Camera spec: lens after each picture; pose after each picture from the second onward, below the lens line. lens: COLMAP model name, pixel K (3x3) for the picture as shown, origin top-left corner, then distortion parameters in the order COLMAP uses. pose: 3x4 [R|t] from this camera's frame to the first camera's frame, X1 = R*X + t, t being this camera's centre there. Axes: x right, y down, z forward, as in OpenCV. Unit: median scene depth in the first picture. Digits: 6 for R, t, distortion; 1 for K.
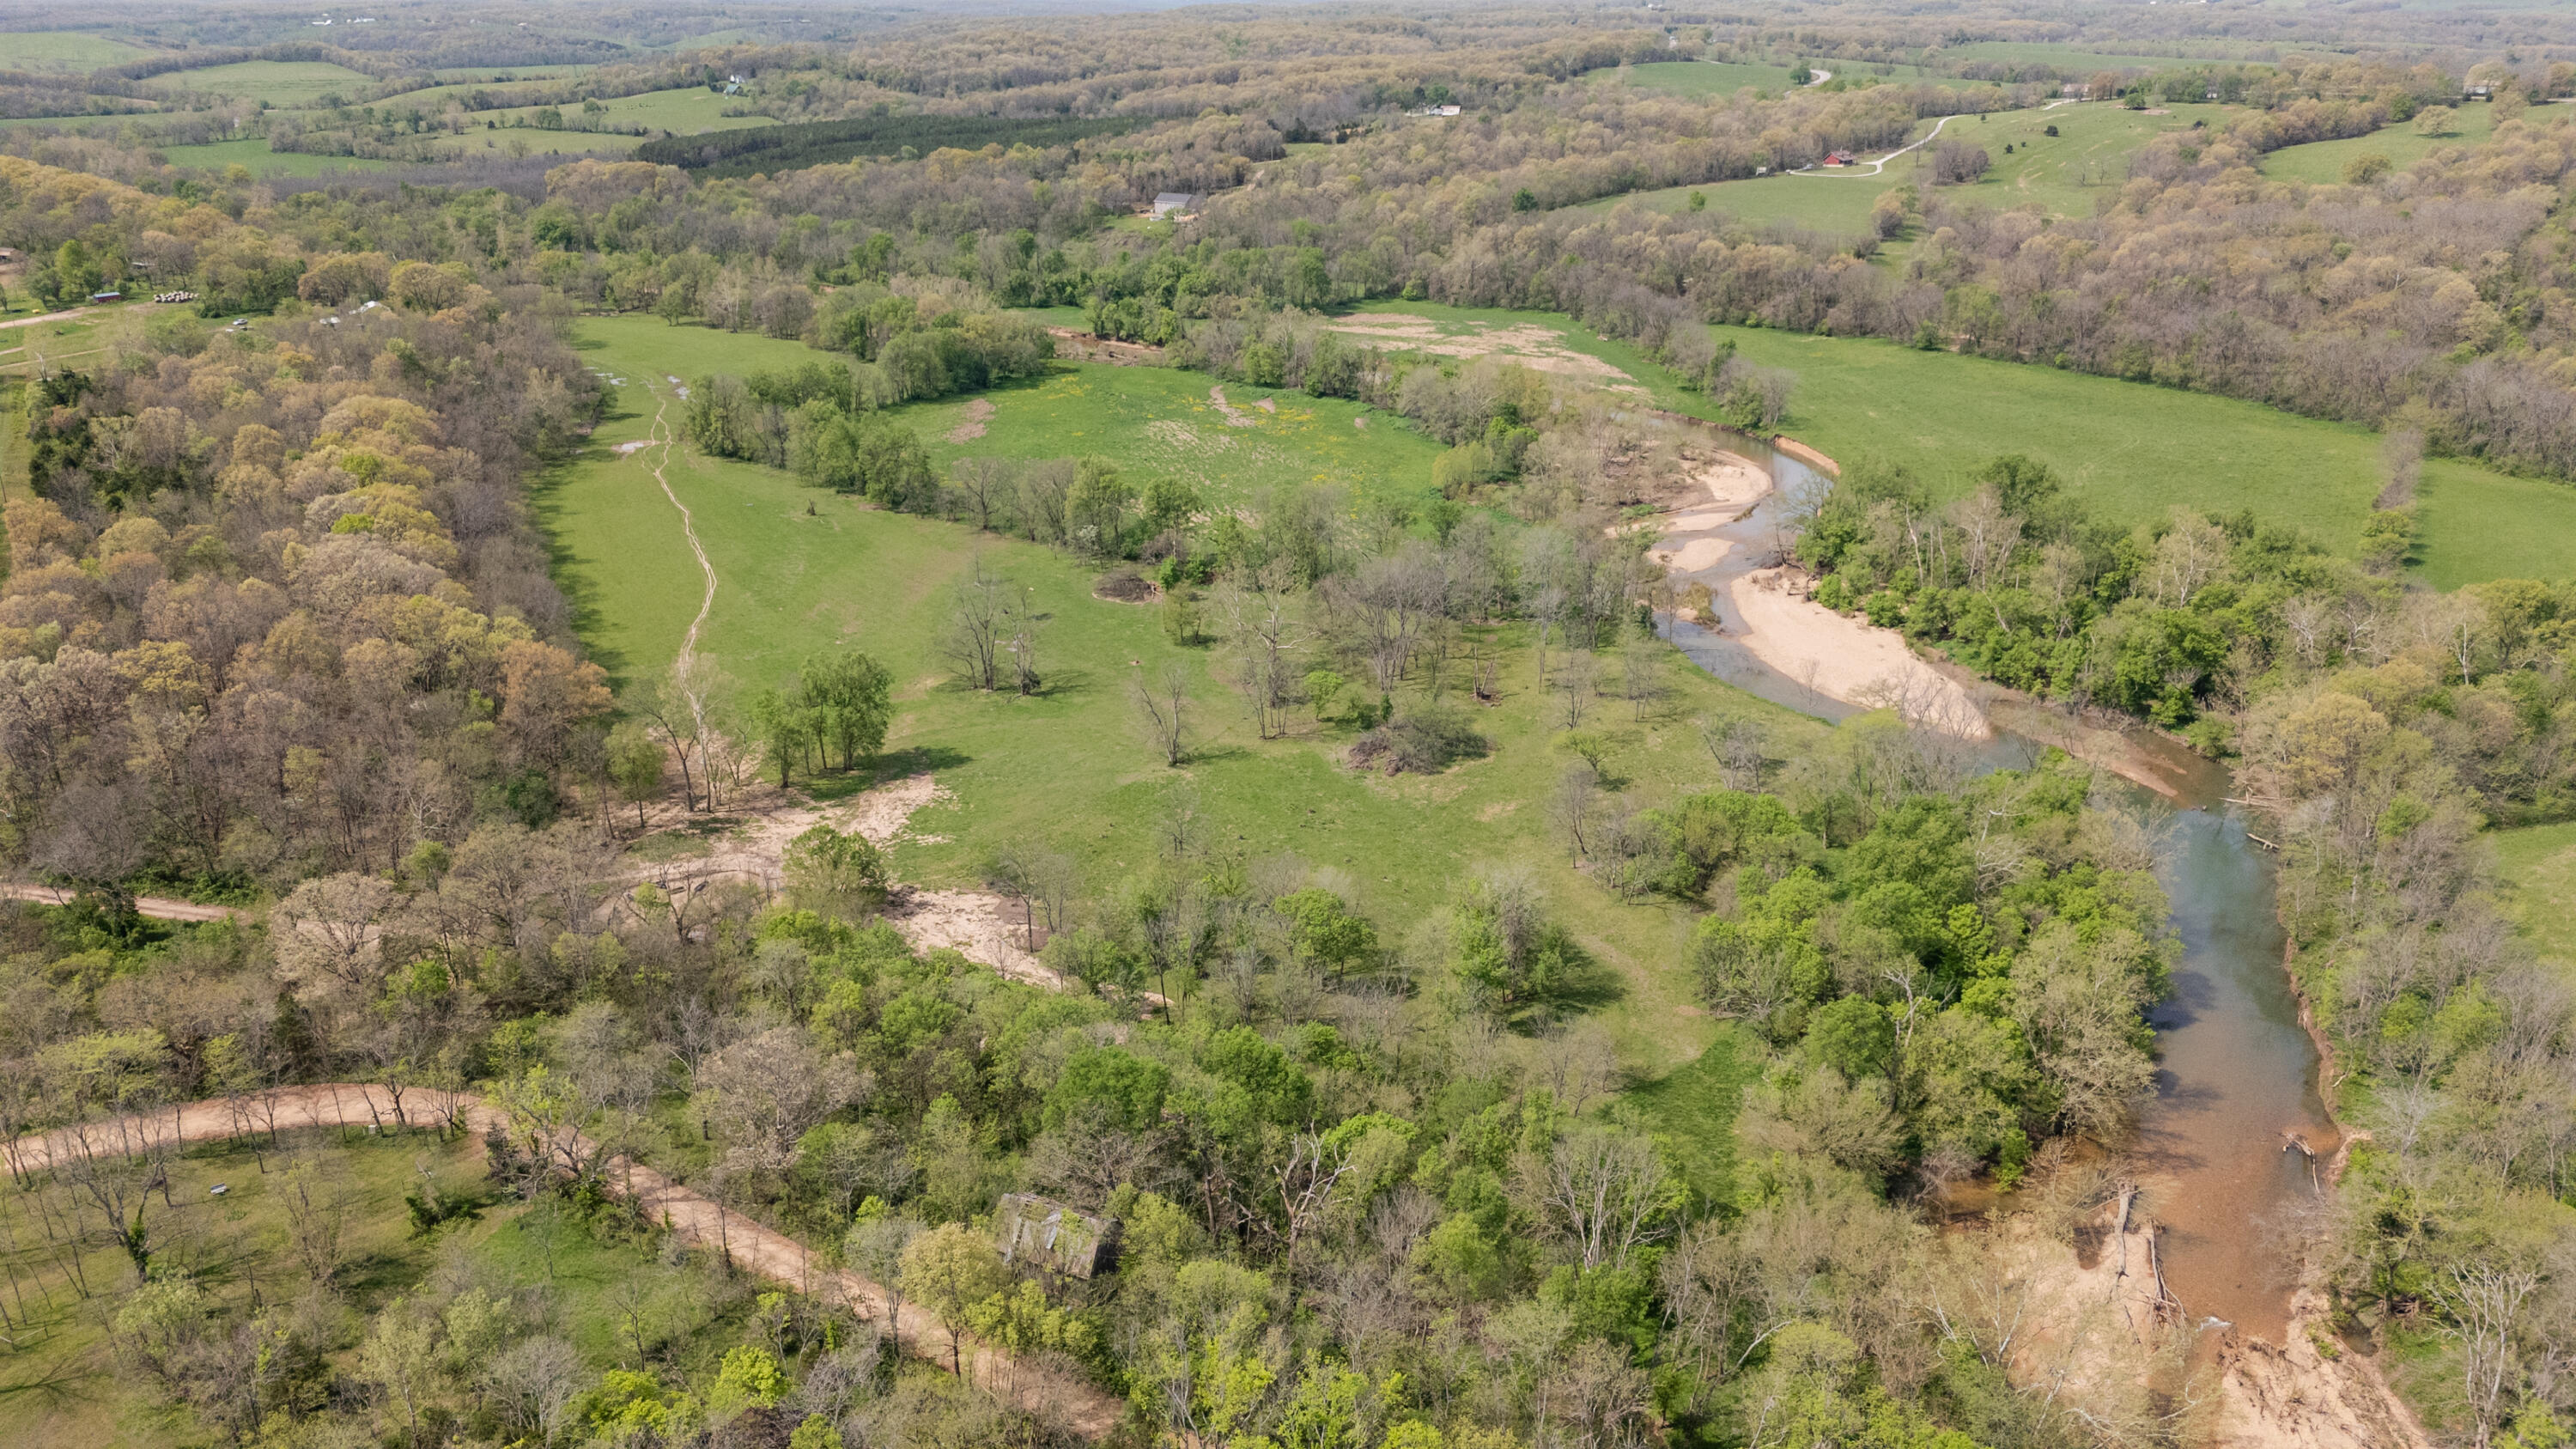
lens RADIAL K [[1913.0, 0, 1288.0], [0, 1913.0, 724.5], [0, 0, 1]] dist [0.069855, -0.068807]
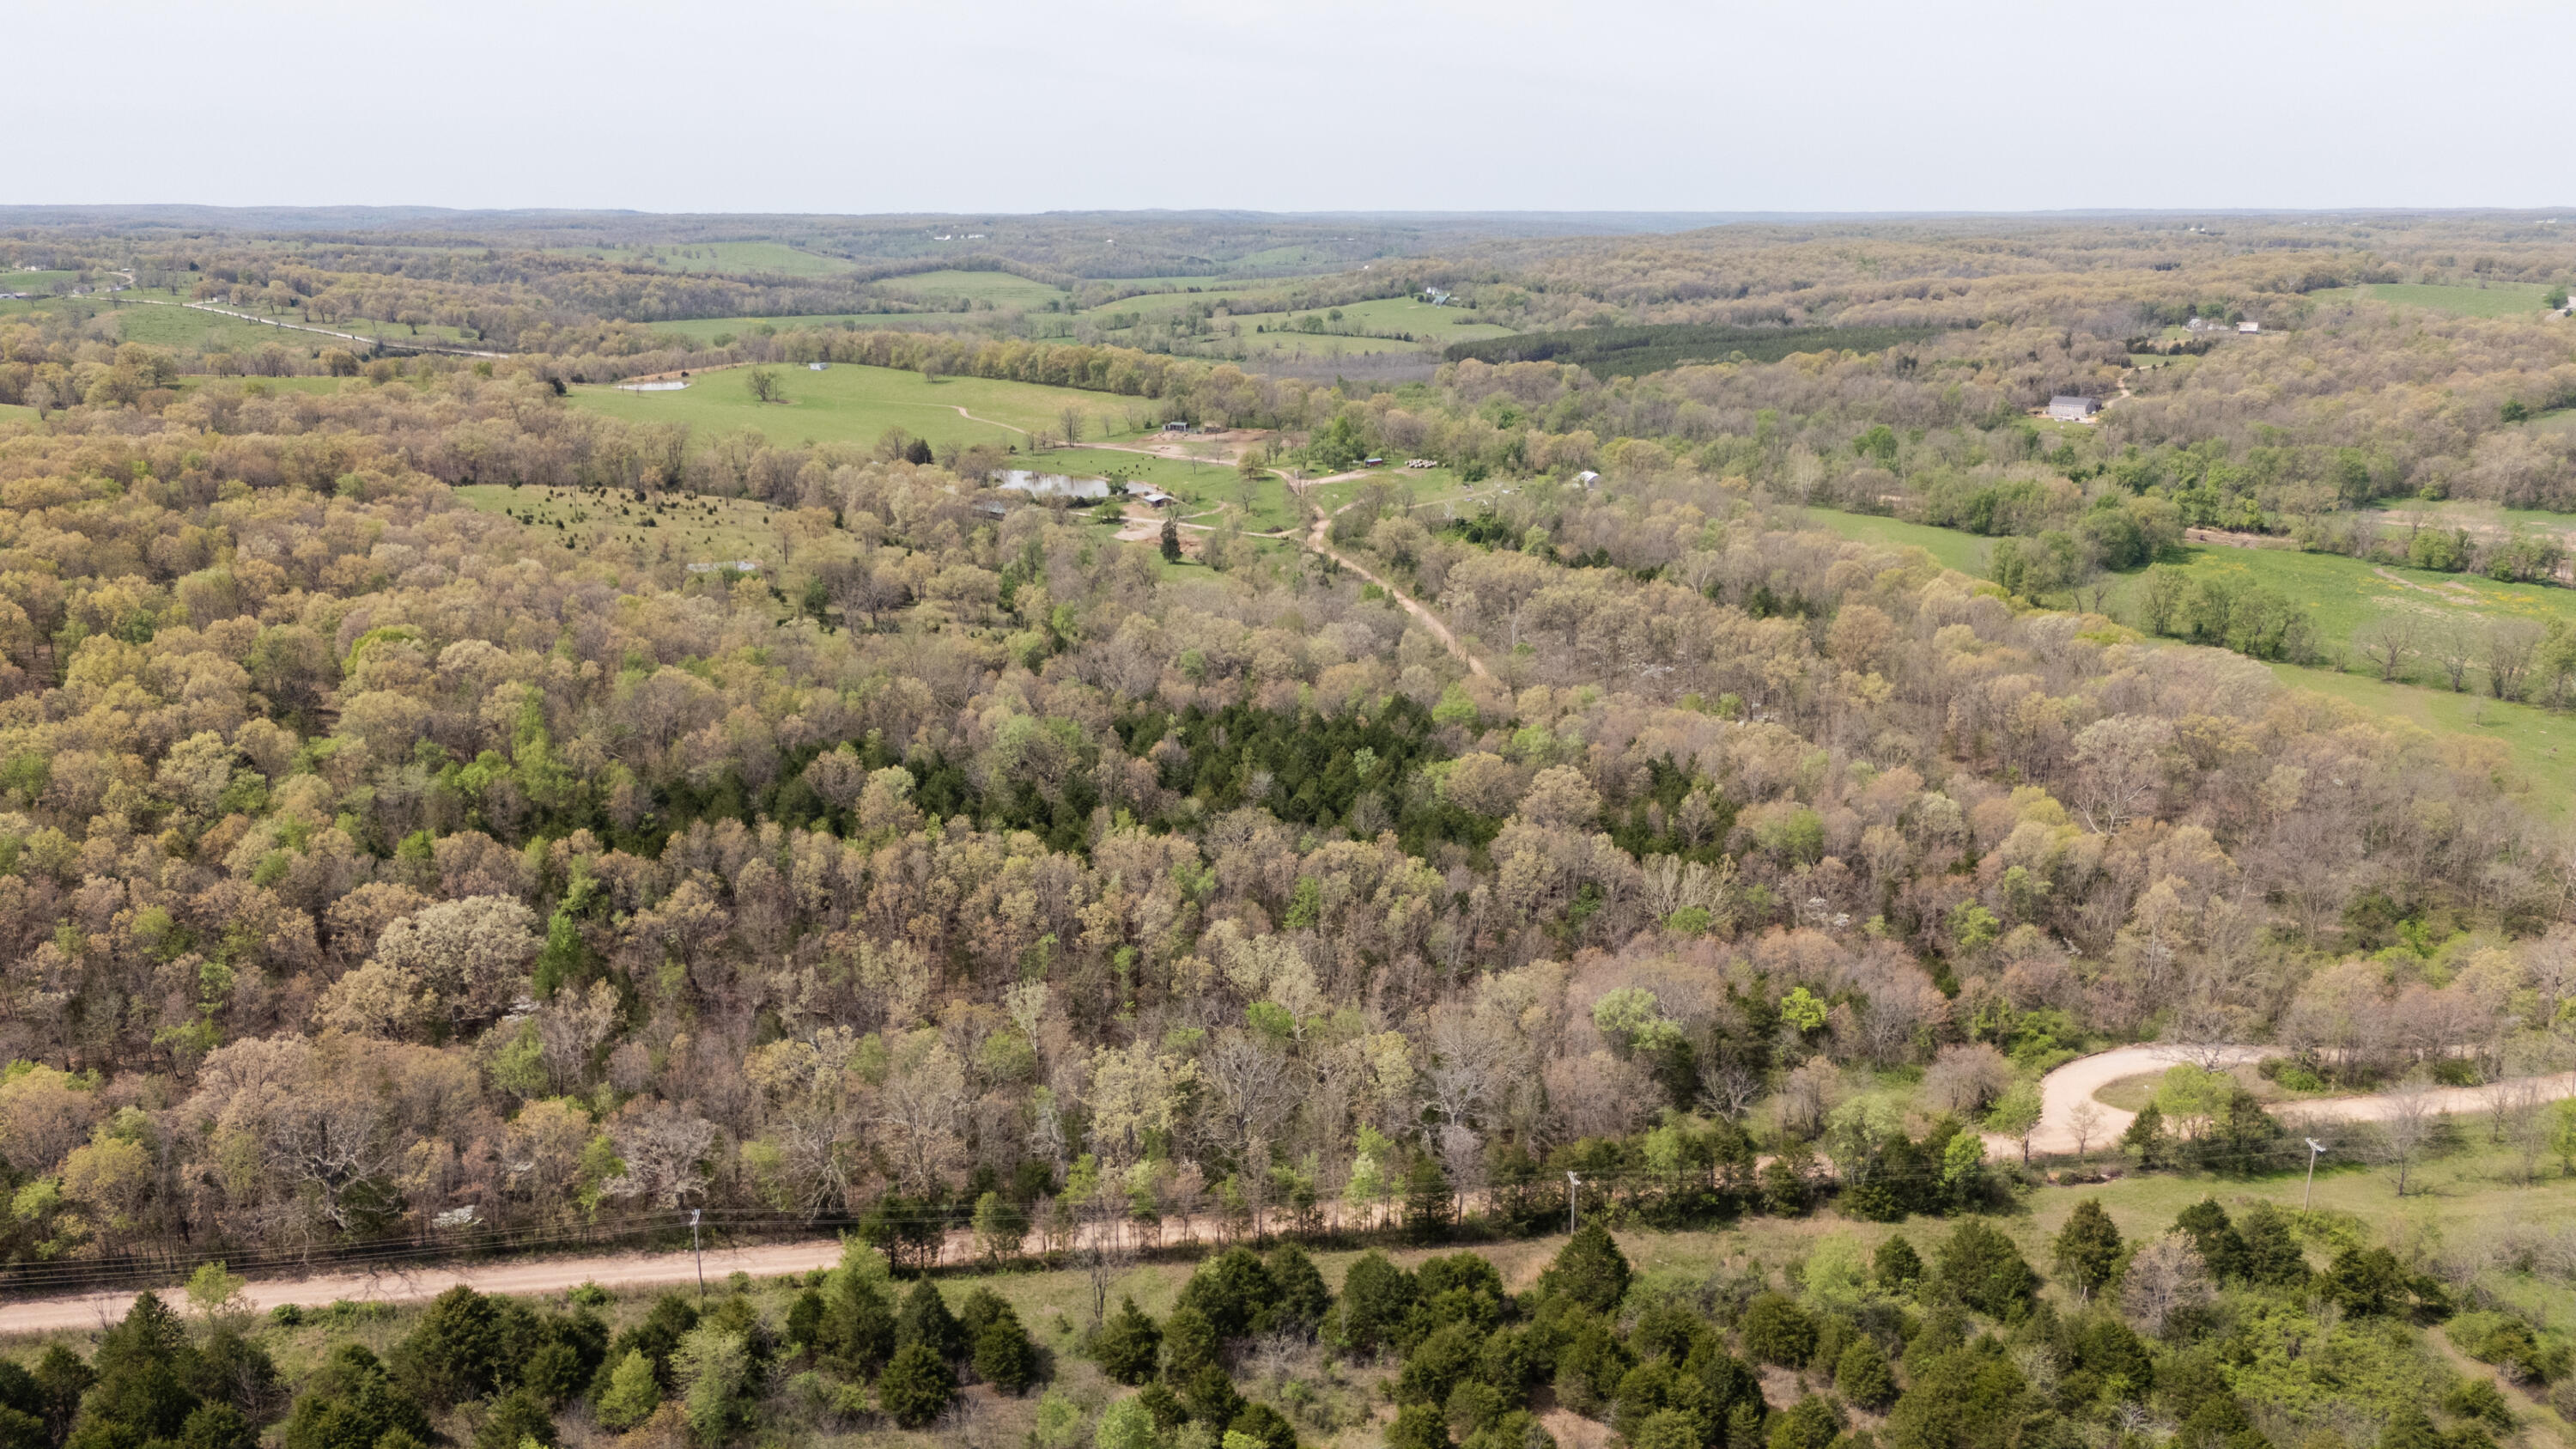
lens RADIAL K [[1900.5, 0, 1298.4], [0, 1900.5, 731.0], [0, 0, 1]] dist [0.078469, -0.067694]
pose [[0.979620, 0.061909, -0.191079, -0.327264], [-0.080387, 0.992646, -0.090511, 0.046078], [0.184070, 0.104027, 0.977393, -0.119431]]
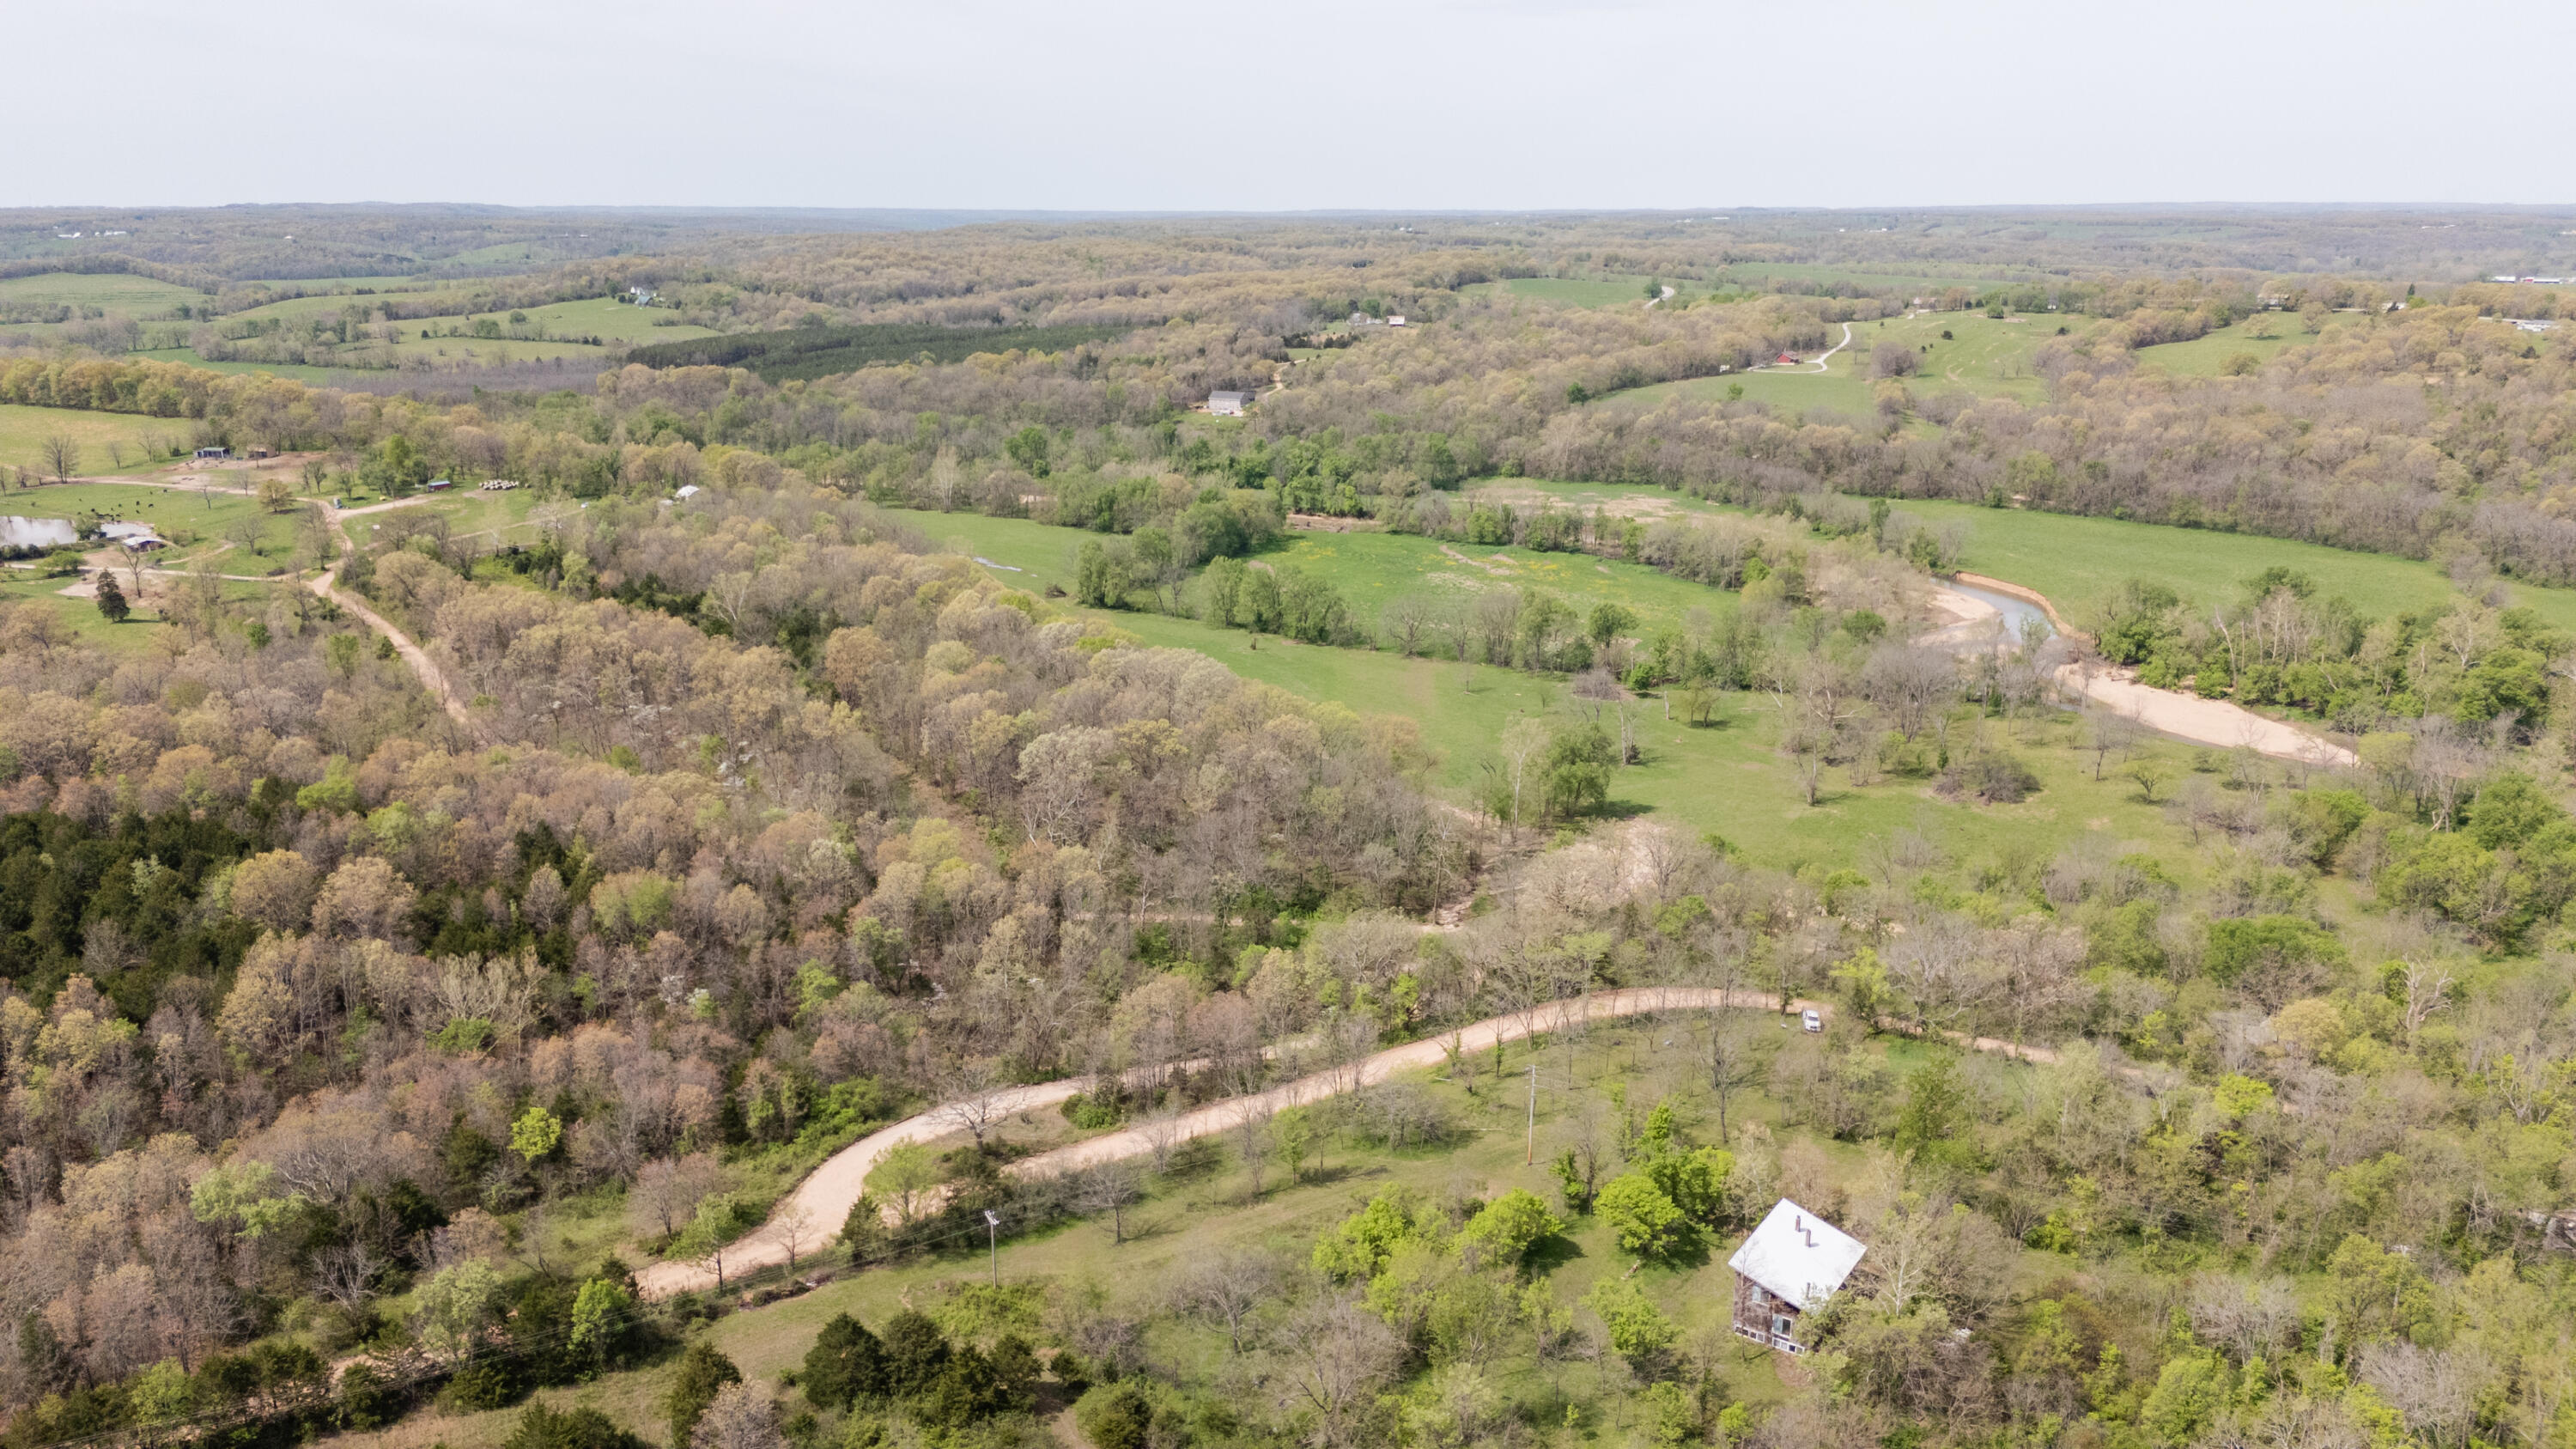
lens RADIAL K [[1900.5, 0, 1298.4], [0, 1900.5, 731.0], [0, 0, 1]] dist [0.078469, -0.067694]
pose [[0.988152, -0.032795, 0.149936, -0.236246], [0.047428, 0.994339, -0.095084, 0.030871], [-0.145969, 0.101069, 0.984113, -0.081664]]
